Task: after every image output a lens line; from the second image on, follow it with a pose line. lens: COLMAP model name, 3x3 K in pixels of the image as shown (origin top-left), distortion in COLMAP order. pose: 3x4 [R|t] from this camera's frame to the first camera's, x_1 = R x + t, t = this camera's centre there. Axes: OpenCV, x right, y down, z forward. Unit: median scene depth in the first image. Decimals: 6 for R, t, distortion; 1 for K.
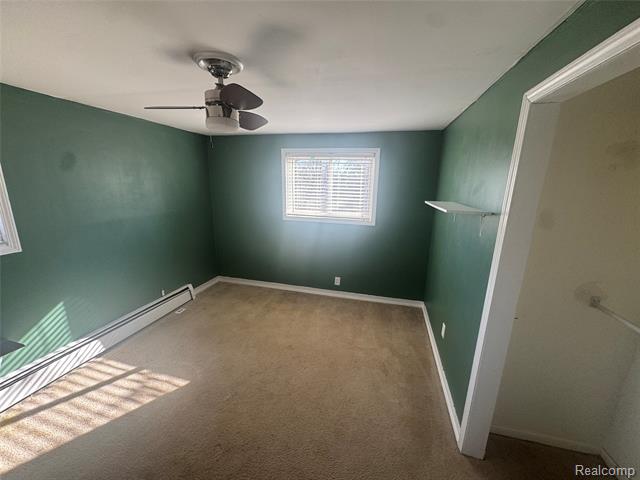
lens RADIAL K [[255.4, 0, 319.9], [0, 255.4, 240.4], [0, 0, 1]] dist [-0.000898, -0.000175]
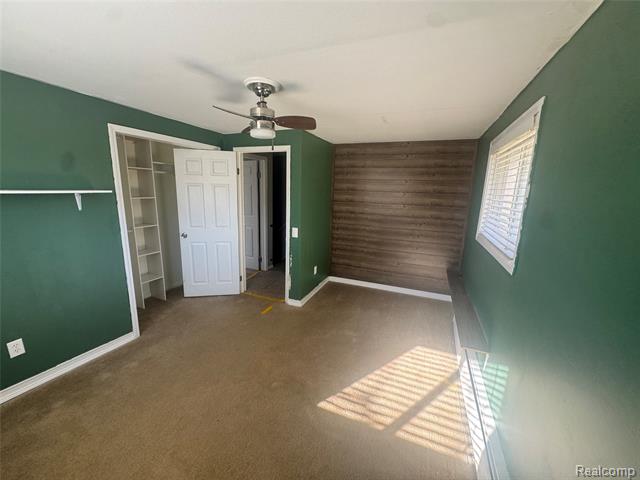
lens RADIAL K [[255.4, 0, 320.8], [0, 255.4, 238.9], [0, 0, 1]] dist [-0.000898, -0.000175]
pose [[-0.985536, -0.082237, 0.148173, -0.643876], [-0.016510, 0.916795, 0.399017, -0.347311], [-0.168659, 0.390800, -0.904892, 1.668284]]
